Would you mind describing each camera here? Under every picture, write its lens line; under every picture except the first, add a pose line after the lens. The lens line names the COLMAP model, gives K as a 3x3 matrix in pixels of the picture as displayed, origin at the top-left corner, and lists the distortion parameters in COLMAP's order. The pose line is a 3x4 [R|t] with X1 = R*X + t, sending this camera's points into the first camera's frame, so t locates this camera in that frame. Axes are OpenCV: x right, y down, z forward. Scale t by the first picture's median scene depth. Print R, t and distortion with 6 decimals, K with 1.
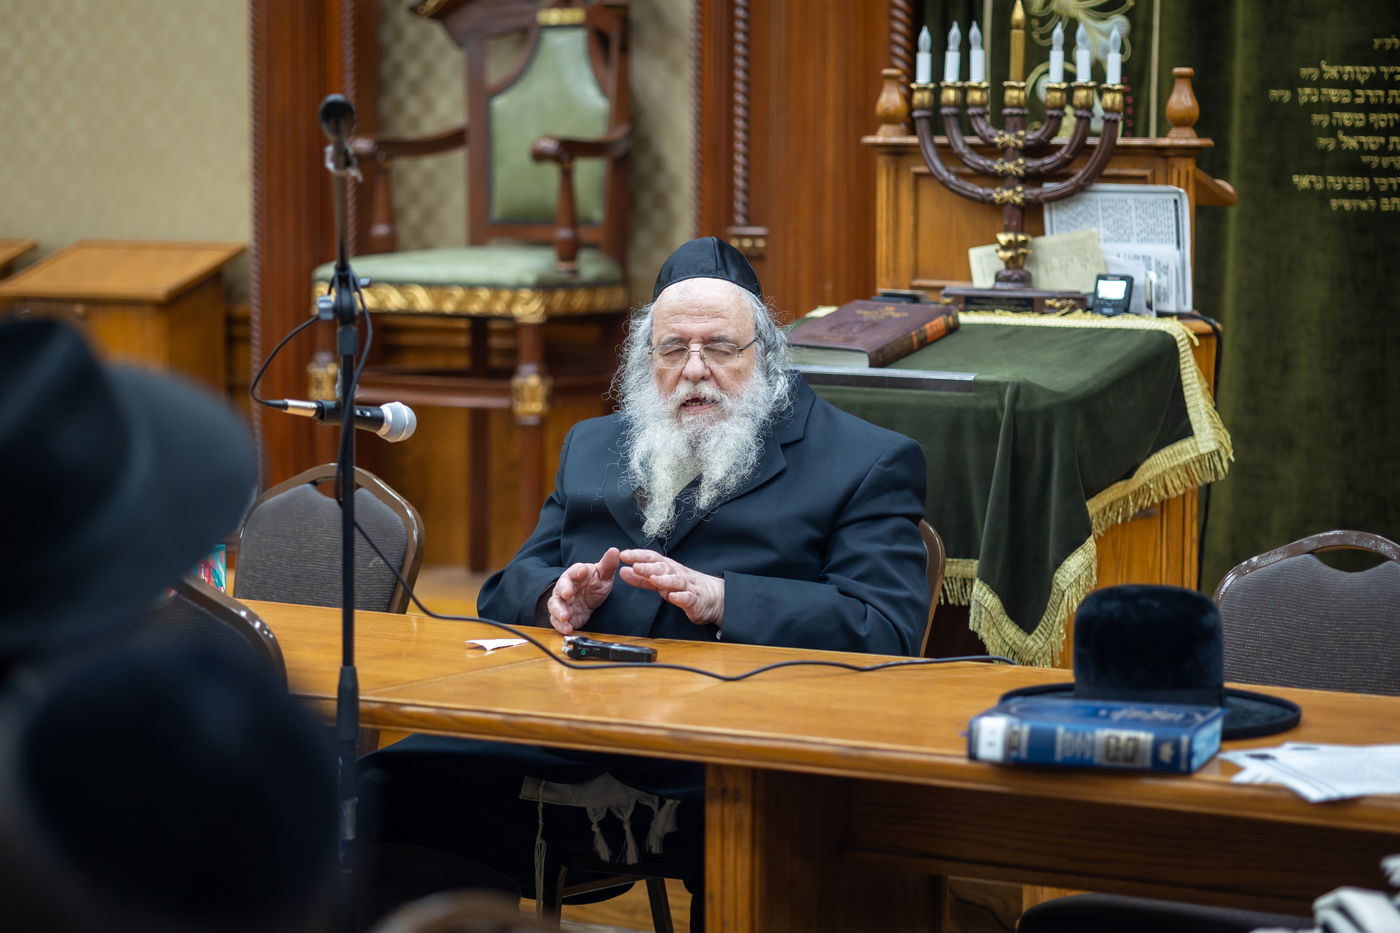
lens RADIAL K [[3817.7, 0, 700.0], [0, 3817.7, 466.5], [0, 0, 1]] dist [0.070819, -0.143181]
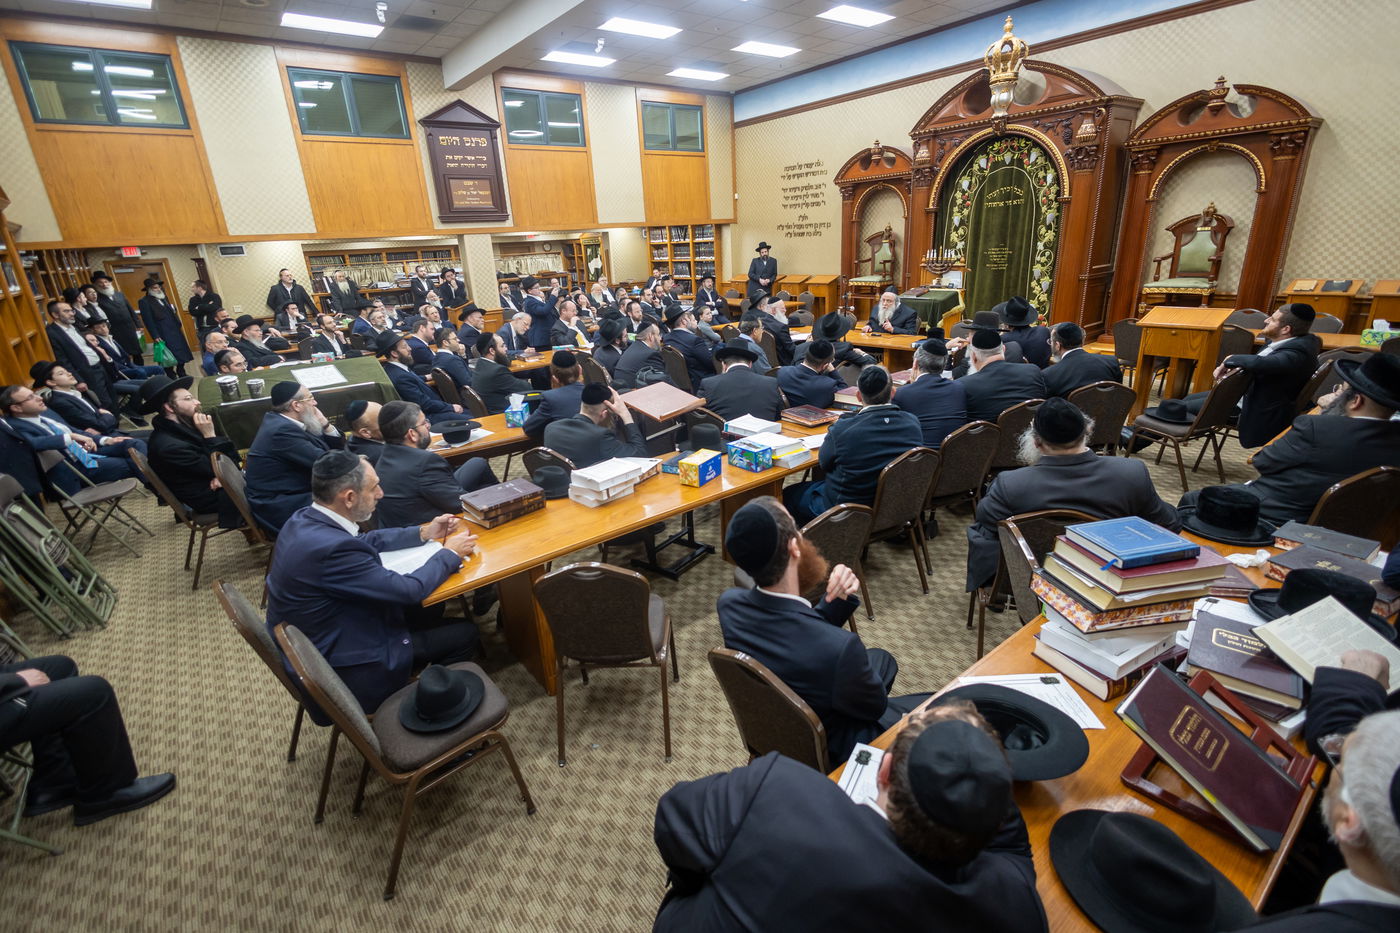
lens RADIAL K [[655.4, 0, 700.0], [0, 655.4, 466.5], [0, 0, 1]] dist [-0.001137, -0.000417]
pose [[0.944887, 0.054578, -0.322816, 0.076496], [0.029680, 0.967668, 0.250475, -0.038929], [0.326049, -0.246252, 0.912717, -0.465620]]
